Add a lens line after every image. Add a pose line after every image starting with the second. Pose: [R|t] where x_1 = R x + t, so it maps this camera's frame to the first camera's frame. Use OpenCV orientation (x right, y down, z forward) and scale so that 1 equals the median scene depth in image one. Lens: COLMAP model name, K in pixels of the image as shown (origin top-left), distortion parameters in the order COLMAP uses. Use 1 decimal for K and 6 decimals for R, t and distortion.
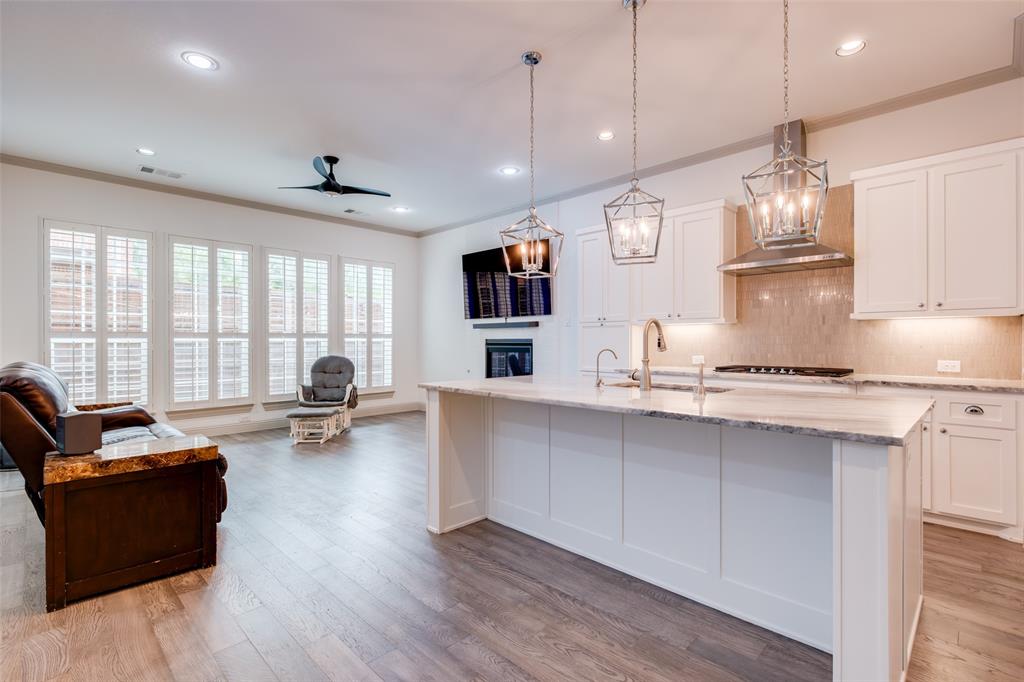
lens RADIAL K [[475.0, 0, 517.6], [0, 475.0, 343.4], [0, 0, 1]] dist [-0.002622, -0.000510]
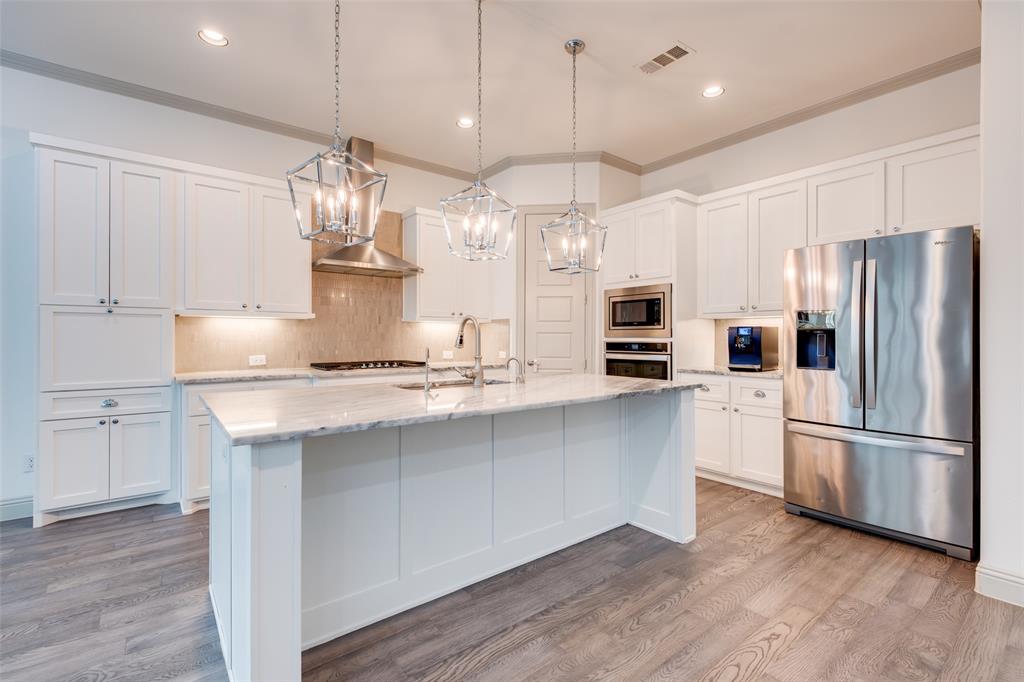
lens RADIAL K [[458.8, 0, 512.9], [0, 458.8, 337.5], [0, 0, 1]] dist [0.007995, -0.002499]
pose [[0.123982, 0.001567, 0.992283, -0.335908], [0.005104, 0.999985, -0.002217, -0.001770], [-0.992271, 0.005339, 0.123972, 0.397564]]
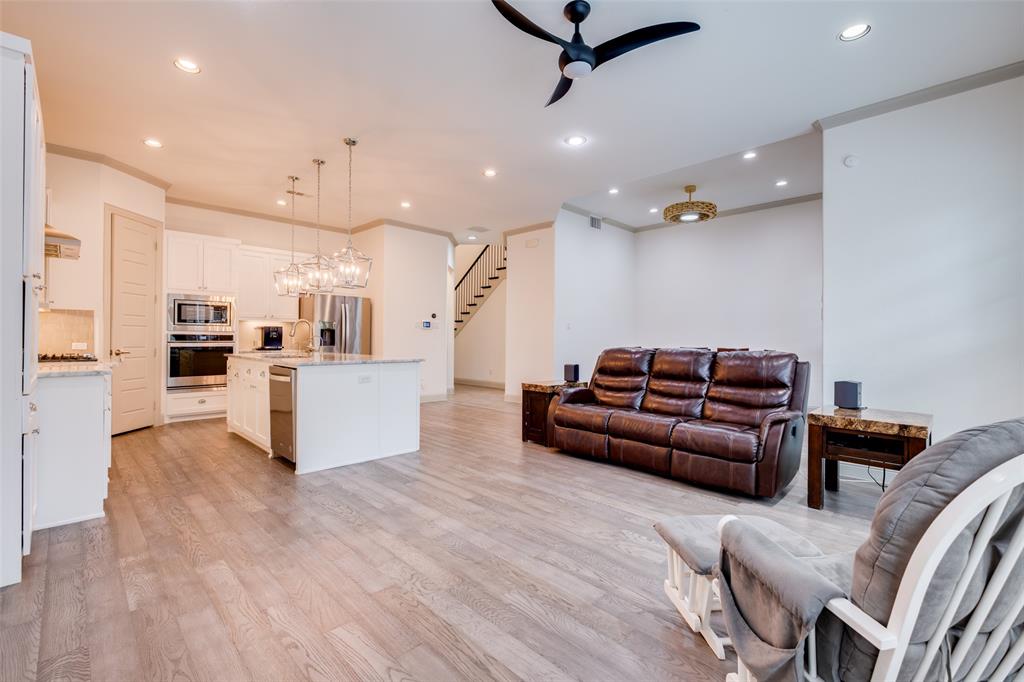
lens RADIAL K [[458.8, 0, 515.5], [0, 458.8, 339.4], [0, 0, 1]] dist [0.007995, -0.002499]
pose [[-0.999981, -0.005777, 0.002039, -0.289721], [-0.005762, 0.999958, 0.007160, 0.005554], [-0.002081, 0.007148, -0.999972, 1.433652]]
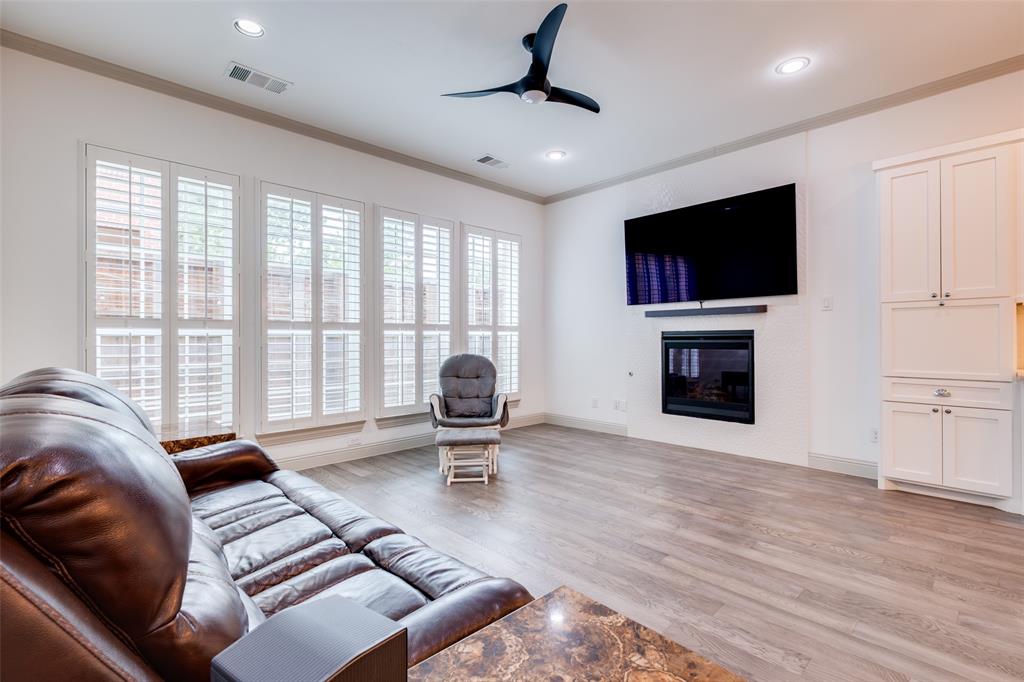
lens RADIAL K [[458.8, 0, 510.9], [0, 458.8, 337.6], [0, 0, 1]] dist [0.007995, -0.002499]
pose [[0.999606, -0.003270, -0.027877, -0.369308], [0.003009, 0.999951, -0.009399, 0.008815], [0.027907, 0.009311, 0.999567, 0.354669]]
